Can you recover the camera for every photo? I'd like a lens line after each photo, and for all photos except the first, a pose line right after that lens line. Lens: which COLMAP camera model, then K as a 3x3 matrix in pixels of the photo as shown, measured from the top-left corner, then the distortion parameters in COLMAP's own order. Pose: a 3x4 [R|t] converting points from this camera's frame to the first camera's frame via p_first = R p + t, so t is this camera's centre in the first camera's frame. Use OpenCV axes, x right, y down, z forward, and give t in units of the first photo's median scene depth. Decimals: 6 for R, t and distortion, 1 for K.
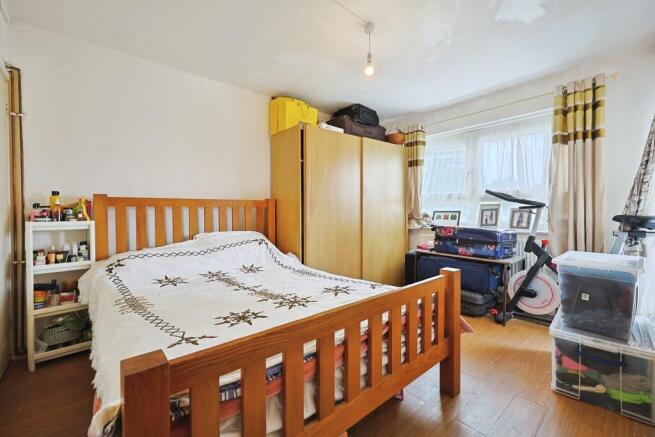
lens RADIAL K [[278.5, 0, 326.7], [0, 278.5, 208.8], [0, 0, 1]] dist [-0.001964, -0.000243]
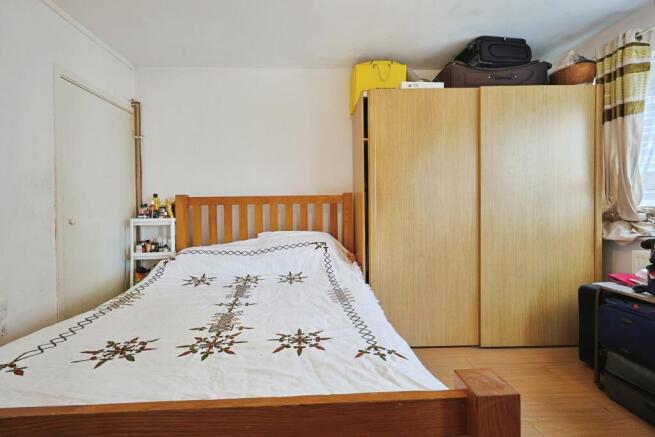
lens RADIAL K [[278.5, 0, 326.7], [0, 278.5, 208.8], [0, 0, 1]] dist [-0.001964, -0.000243]
pose [[0.783328, -0.005376, -0.621585, 0.287757], [0.015582, 0.999818, 0.010989, 0.000859], [0.621413, -0.018293, 0.783270, 0.356147]]
